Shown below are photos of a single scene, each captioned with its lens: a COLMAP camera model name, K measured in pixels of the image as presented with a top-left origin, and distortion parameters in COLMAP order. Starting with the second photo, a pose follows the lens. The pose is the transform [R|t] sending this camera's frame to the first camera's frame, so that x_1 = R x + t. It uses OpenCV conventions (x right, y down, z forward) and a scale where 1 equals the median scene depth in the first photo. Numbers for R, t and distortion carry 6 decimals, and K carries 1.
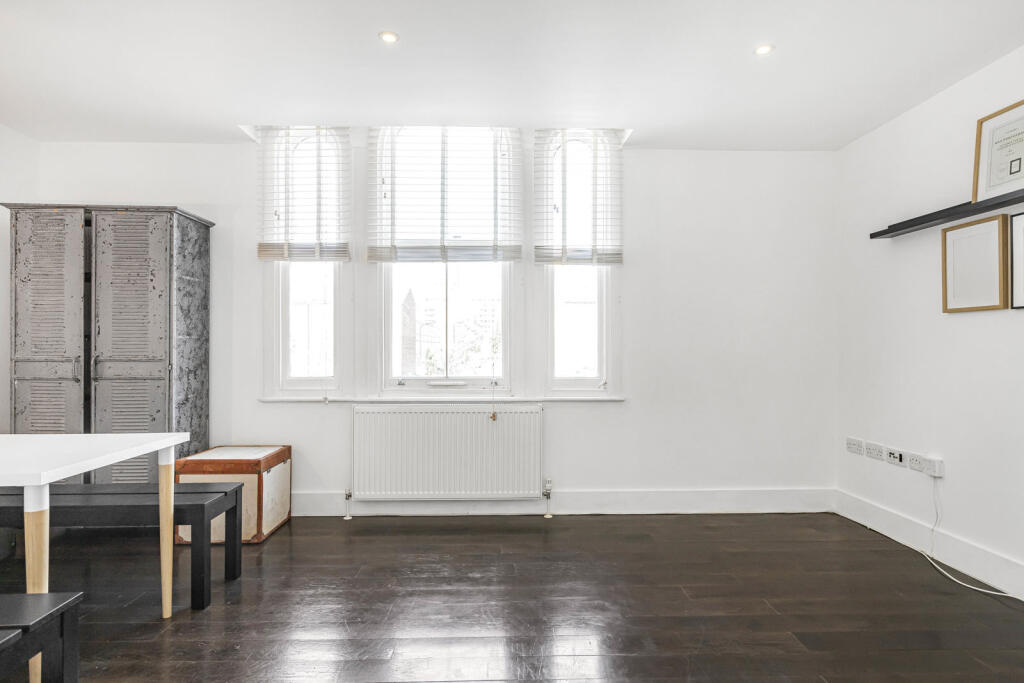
lens RADIAL K [[542.8, 0, 513.8], [0, 542.8, 345.7], [0, 0, 1]] dist [-0.002995, 0.000974]
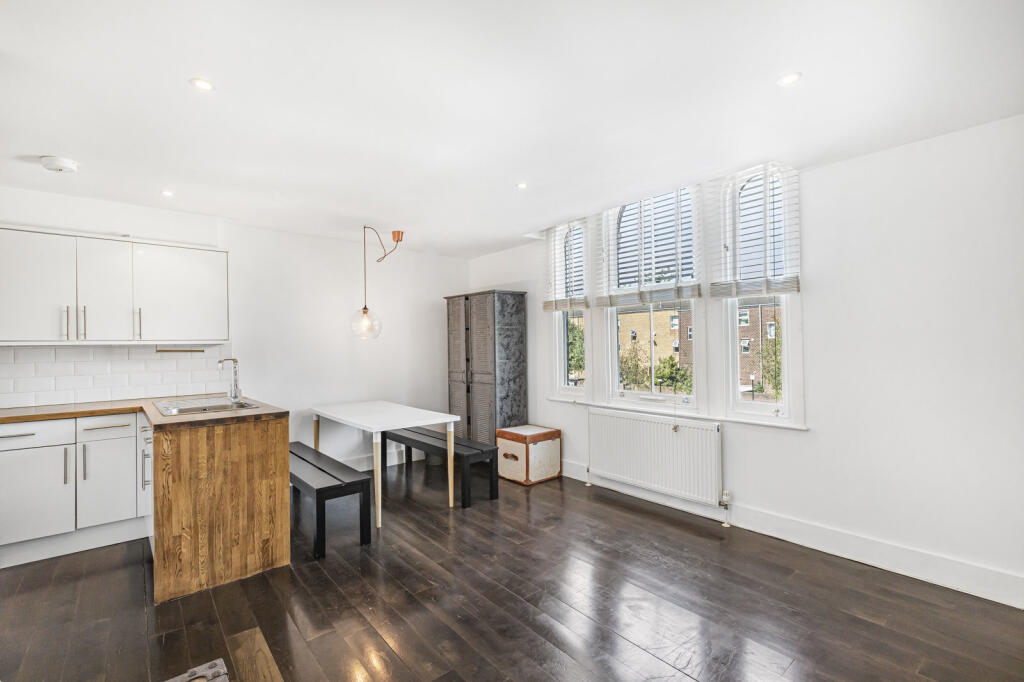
lens RADIAL K [[456.3, 0, 515.0], [0, 456.3, 340.8], [0, 0, 1]] dist [0.000256, 0.000566]
pose [[0.625962, -0.016244, -0.779684, 0.576092], [0.015056, 0.999848, -0.008744, -0.066784], [0.779708, -0.006266, 0.626112, 0.087231]]
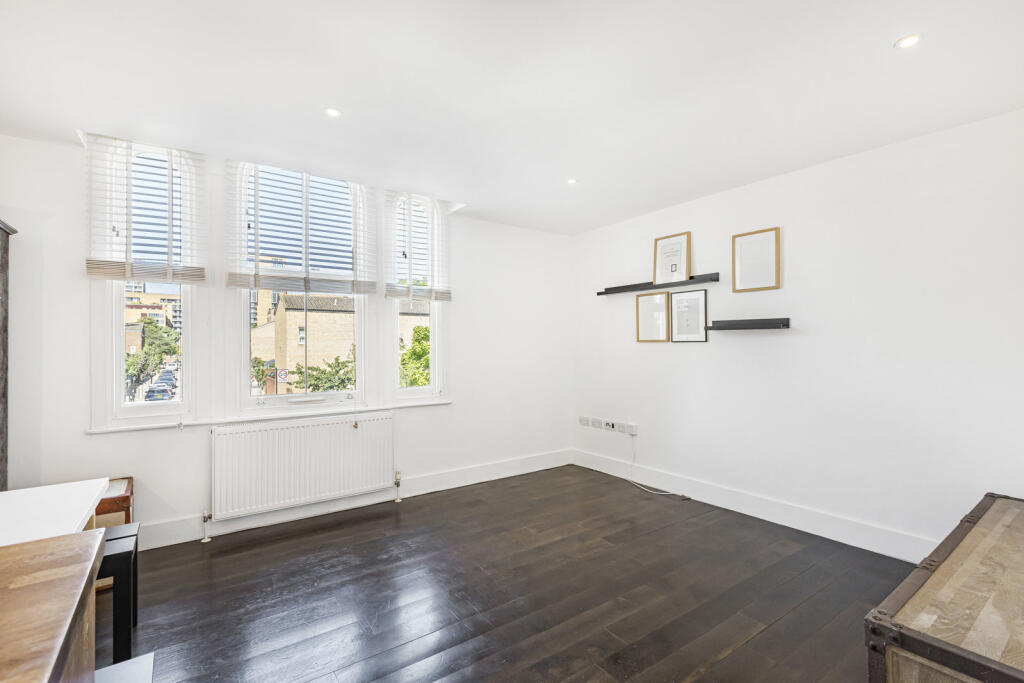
lens RADIAL K [[456.3, 0, 511.3], [0, 456.3, 342.8], [0, 0, 1]] dist [0.000256, 0.000566]
pose [[0.838212, -0.001437, 0.545343, -0.316814], [0.005626, 0.999966, -0.006013, -0.044143], [-0.545316, 0.008109, 0.838191, -0.025140]]
